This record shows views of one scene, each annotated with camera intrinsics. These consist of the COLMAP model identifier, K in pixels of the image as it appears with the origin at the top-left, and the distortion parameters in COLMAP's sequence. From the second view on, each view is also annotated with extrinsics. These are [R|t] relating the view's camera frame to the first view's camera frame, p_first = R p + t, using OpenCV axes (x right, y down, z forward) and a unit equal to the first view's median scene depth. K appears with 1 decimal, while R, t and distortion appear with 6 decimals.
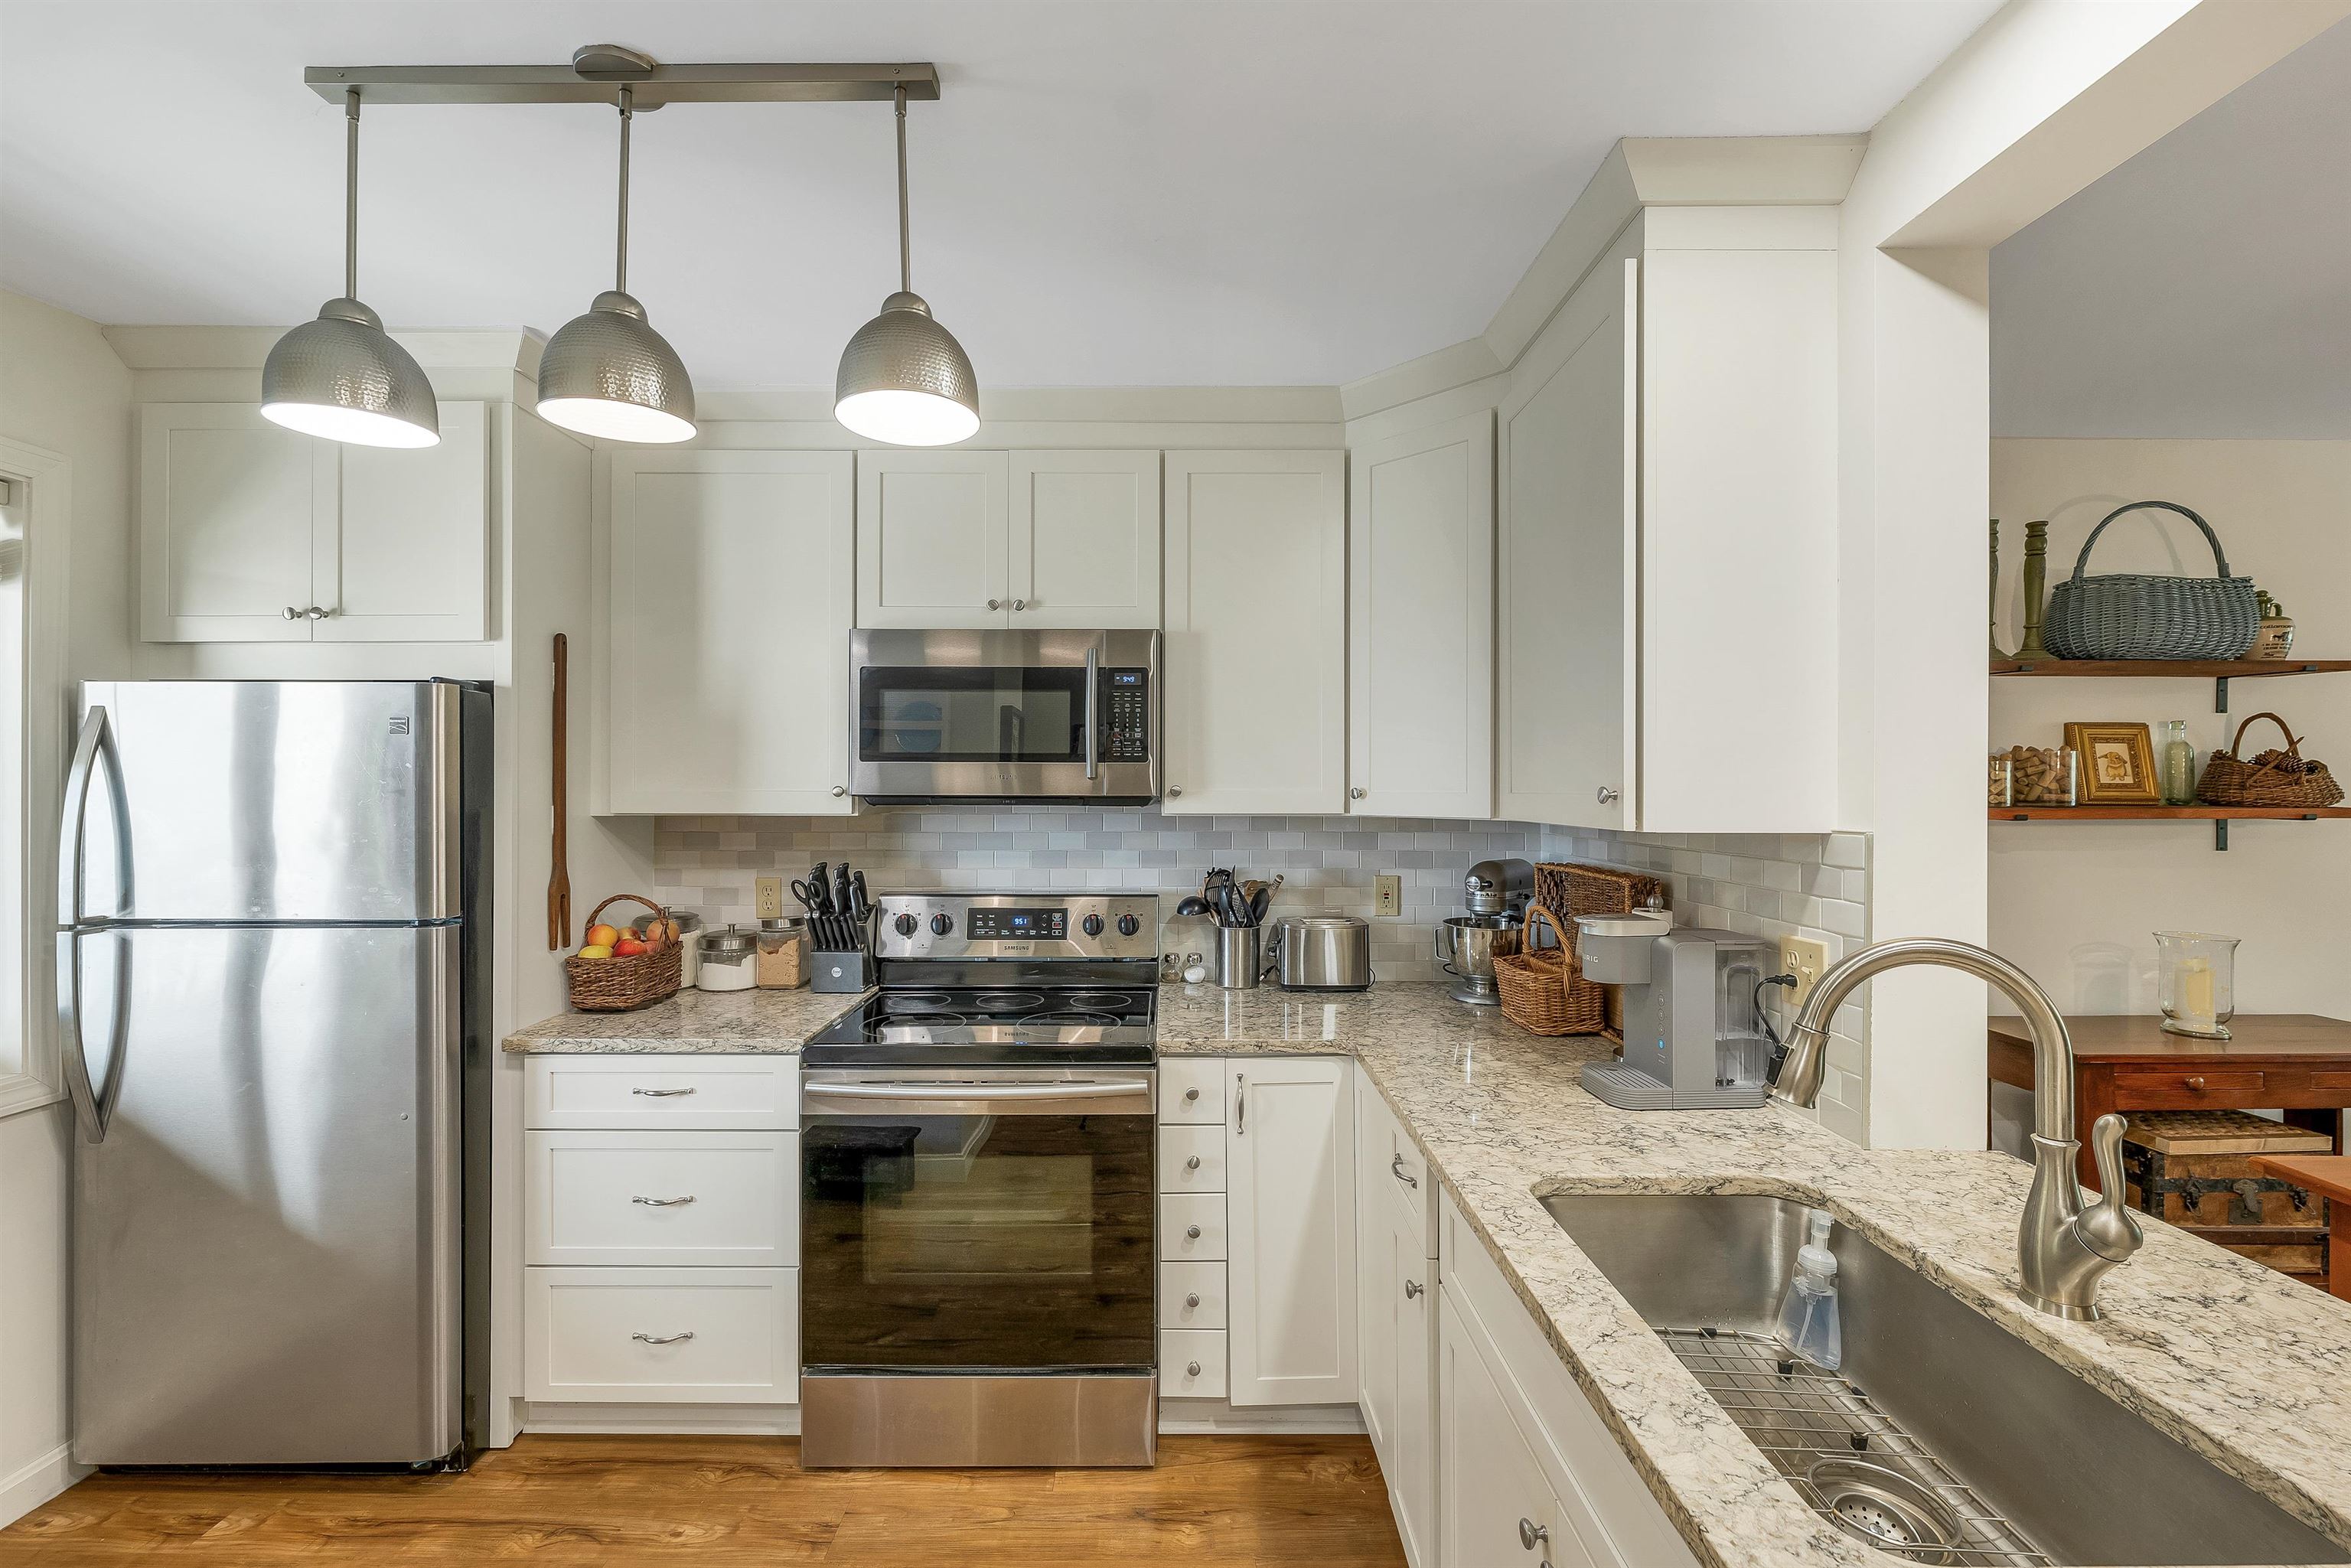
lens RADIAL K [[1007.0, 0, 1175.5], [0, 1007.0, 788.5], [0, 0, 1]] dist [-0.013480, 0.000653]
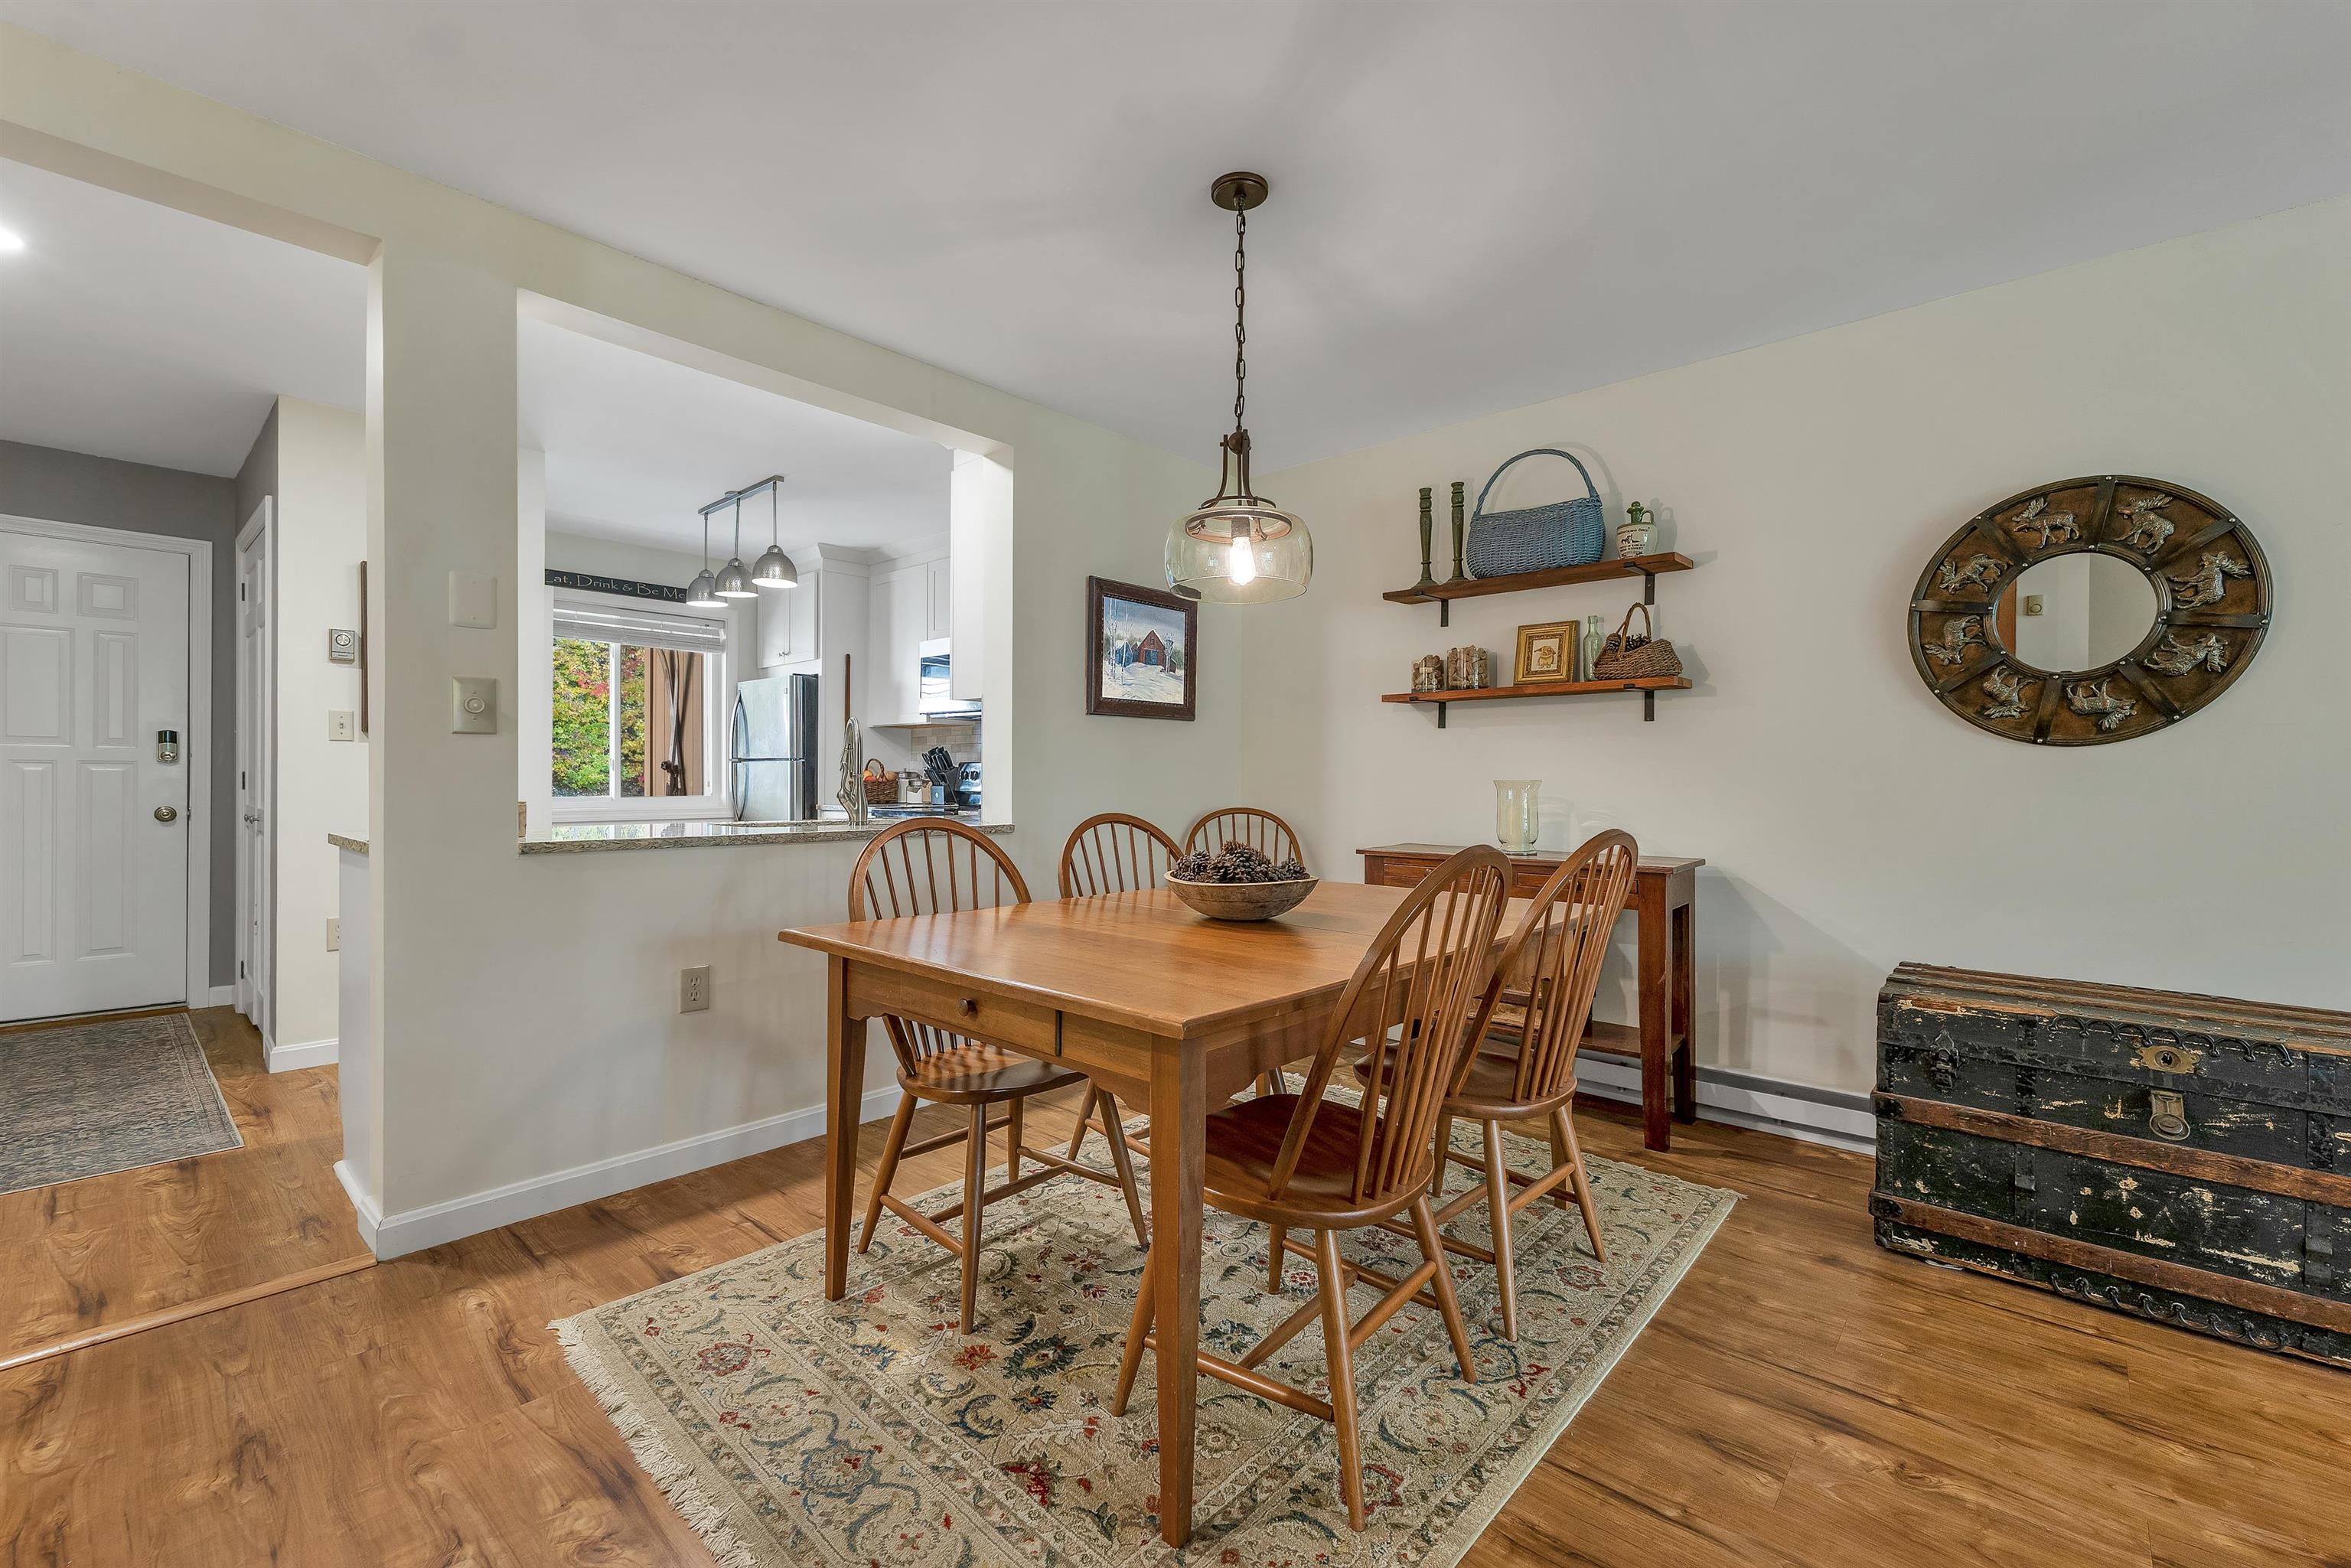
lens RADIAL K [[980.7, 0, 1169.5], [0, 980.7, 777.0], [0, 0, 1]] dist [0.000189, -0.000822]
pose [[0.740899, 0.003526, -0.671607, 1.472381], [0.002351, 0.999966, 0.007844, 0.123756], [0.671612, -0.007391, 0.740866, -0.264133]]
